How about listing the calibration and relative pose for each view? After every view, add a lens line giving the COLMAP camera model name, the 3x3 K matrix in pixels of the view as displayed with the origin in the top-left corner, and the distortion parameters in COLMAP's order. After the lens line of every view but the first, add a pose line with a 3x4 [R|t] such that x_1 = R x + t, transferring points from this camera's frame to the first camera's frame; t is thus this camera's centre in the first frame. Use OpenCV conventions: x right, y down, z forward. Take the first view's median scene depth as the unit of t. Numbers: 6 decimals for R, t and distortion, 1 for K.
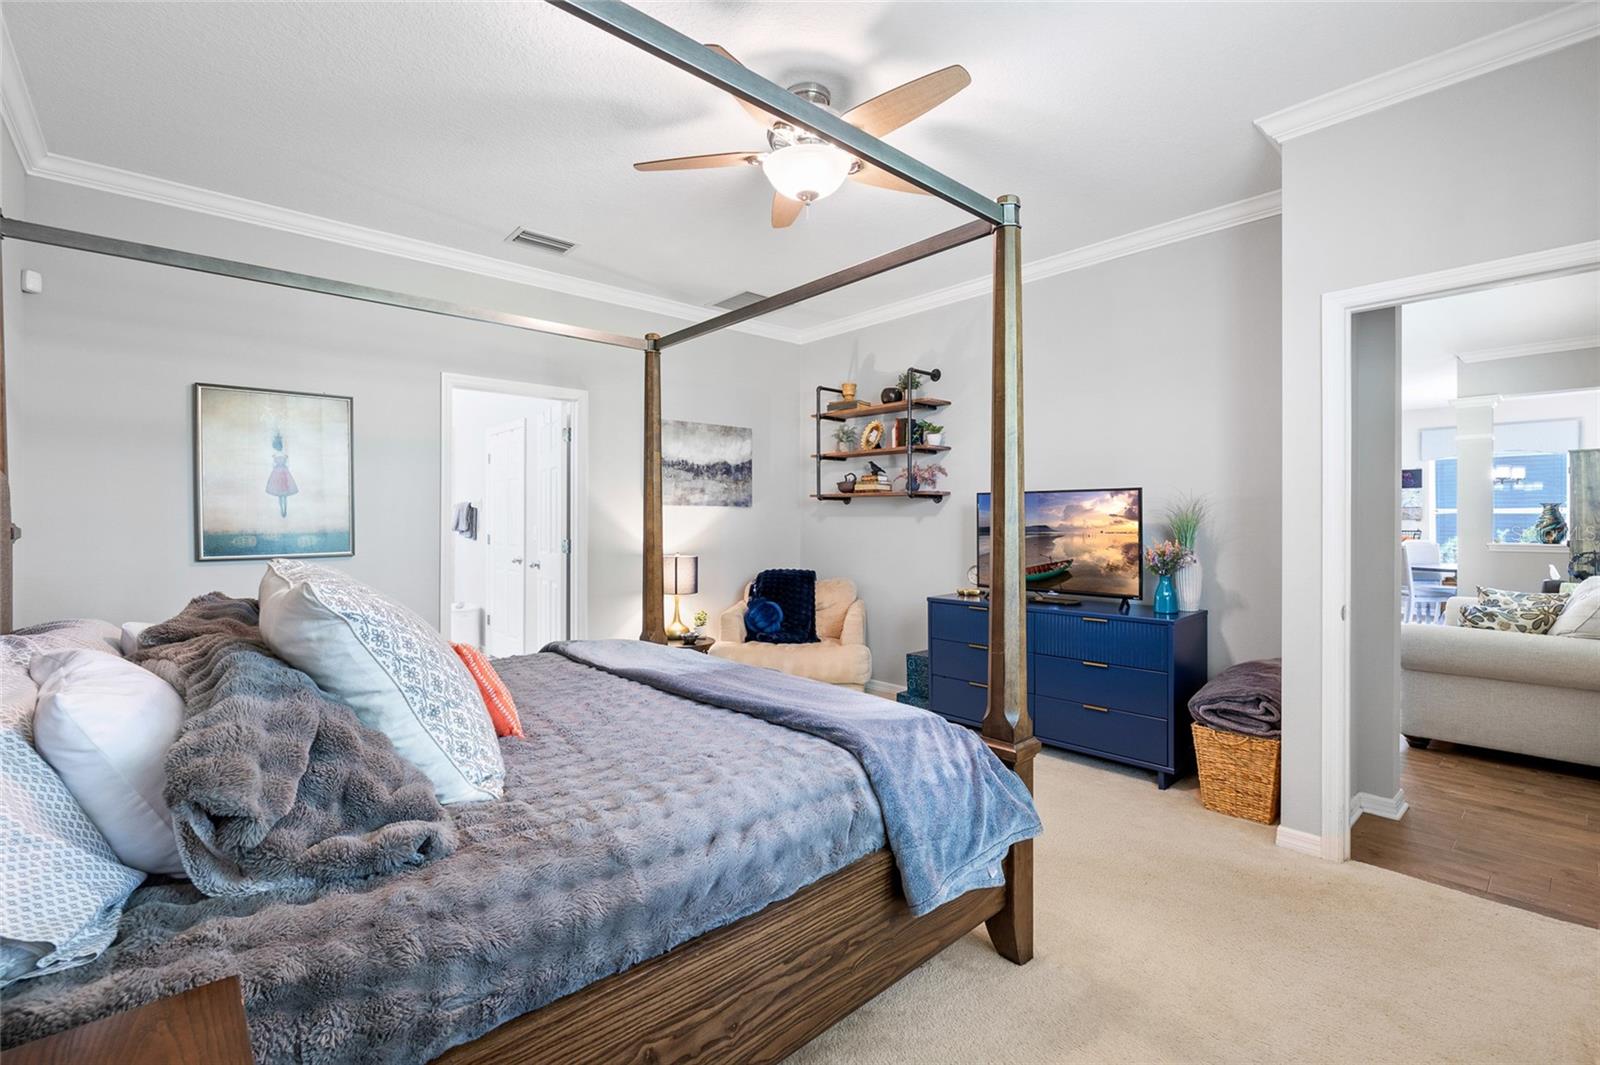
lens RADIAL K [[711.8, 0, 800.4], [0, 711.8, 526.1], [0, 0, 1]] dist [-0.002422, 0.000560]
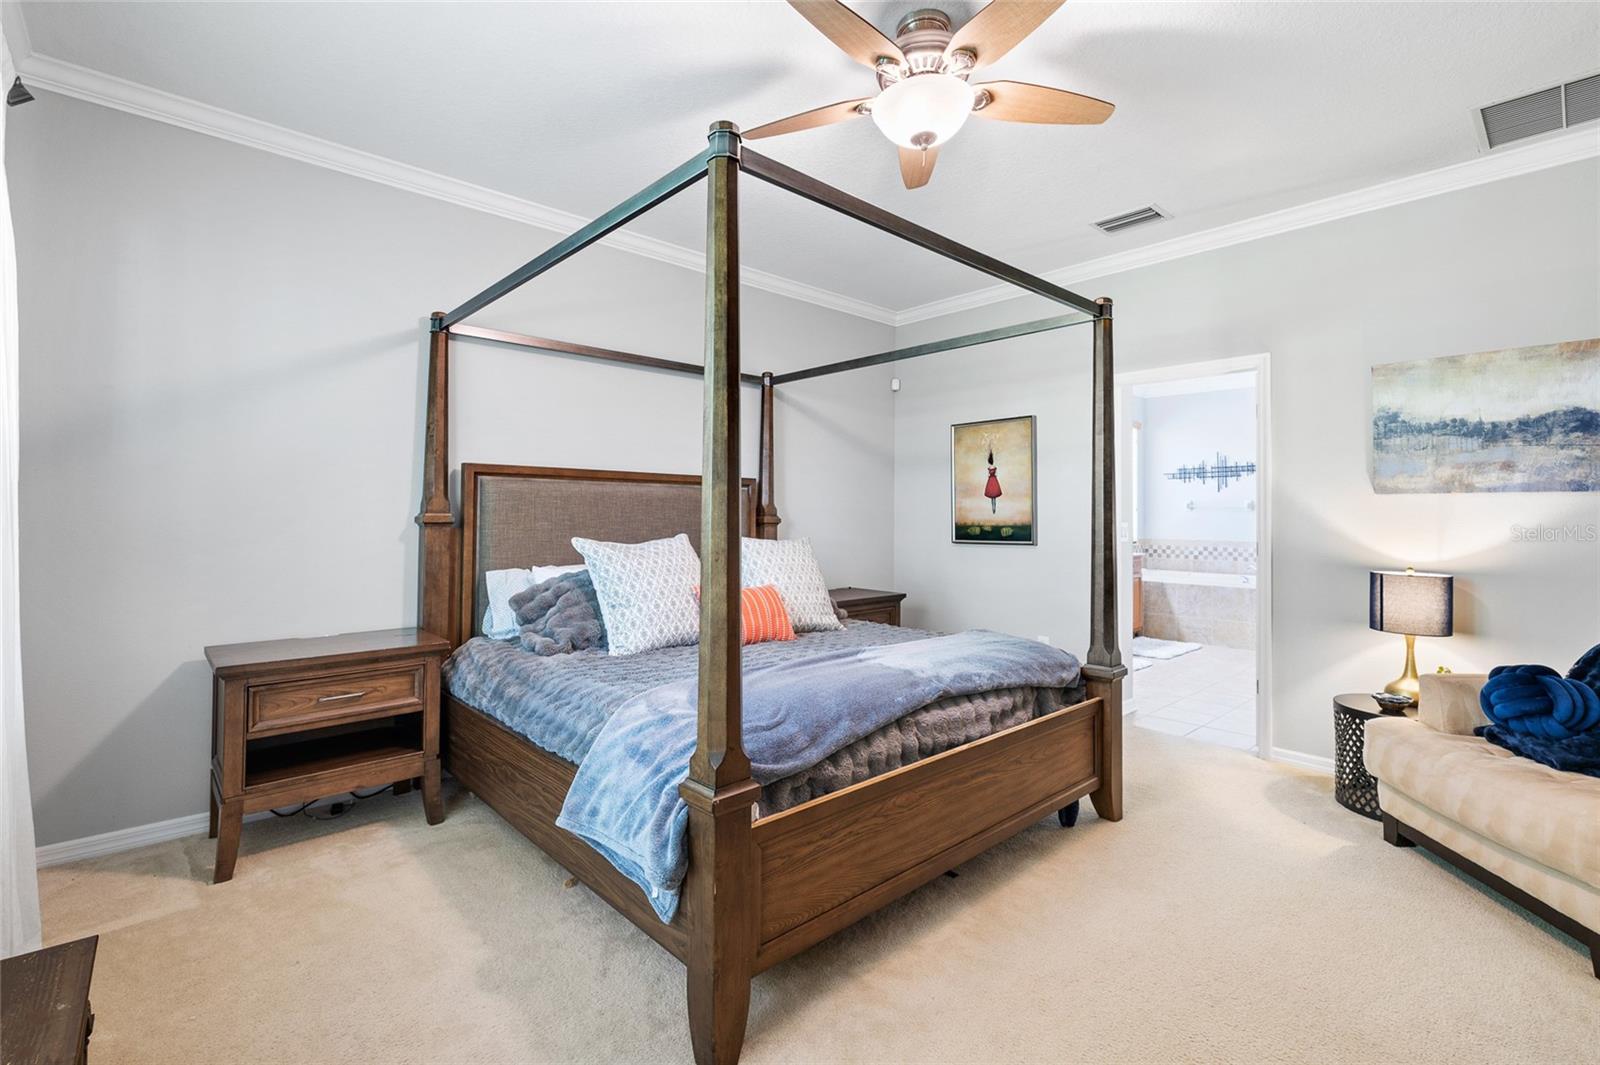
lens RADIAL K [[711.8, 0, 799.9], [0, 711.8, 521.6], [0, 0, 1]] dist [-0.002422, 0.000560]
pose [[0.013611, 0.008955, -0.999867, 0.444188], [-0.011216, 0.999898, 0.008803, -0.003232], [0.999844, 0.011094, 0.013710, 0.428472]]
